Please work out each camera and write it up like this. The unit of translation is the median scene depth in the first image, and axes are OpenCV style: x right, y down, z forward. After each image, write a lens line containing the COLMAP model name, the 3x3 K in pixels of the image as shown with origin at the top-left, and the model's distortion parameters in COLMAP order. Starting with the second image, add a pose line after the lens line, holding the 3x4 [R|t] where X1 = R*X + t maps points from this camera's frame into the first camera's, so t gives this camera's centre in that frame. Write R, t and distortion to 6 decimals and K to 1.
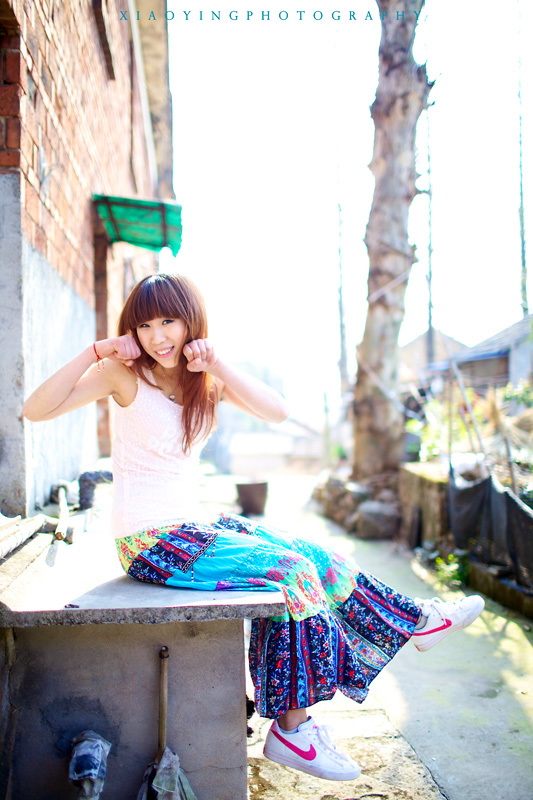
lens RADIAL K [[788.6, 0, 266.5], [0, 788.6, 400.0], [0, 0, 1]] dist [-0.052142, 0.026176]
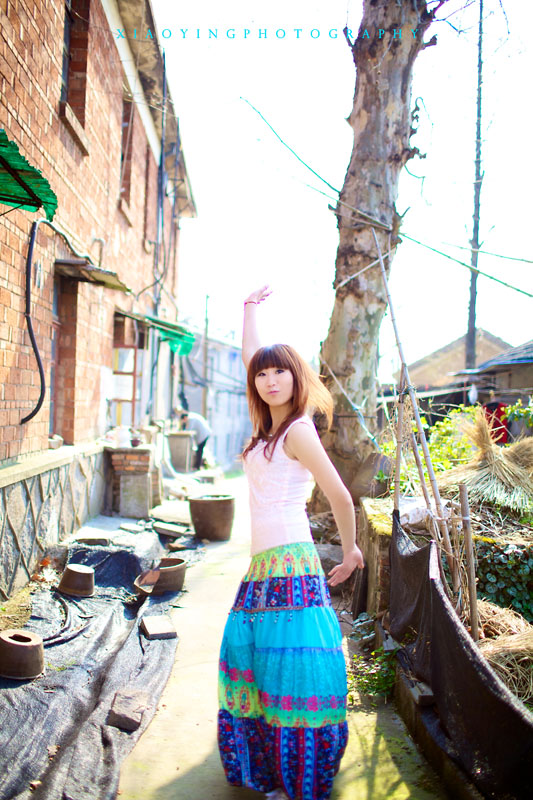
lens RADIAL K [[777.4, 0, 266.5], [0, 777.4, 400.0], [0, 0, 1]] dist [-0.055765, 0.015887]
pose [[0.996320, 0.046456, -0.072034, 0.119669], [-0.045867, 0.998899, 0.009807, -0.016622], [0.072410, -0.006467, 0.997354, 0.212377]]
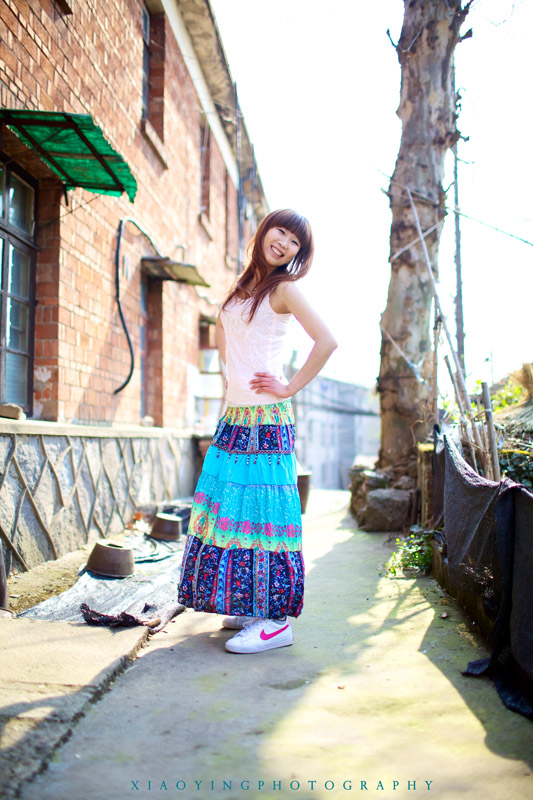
lens RADIAL K [[788.6, 0, 266.5], [0, 788.6, 400.0], [0, 0, 1]] dist [-0.052142, 0.026176]
pose [[0.980228, -0.002065, -0.197861, 0.165149], [-0.007248, 0.998900, -0.046334, 0.069613], [0.197739, 0.046852, 0.979134, 0.127167]]
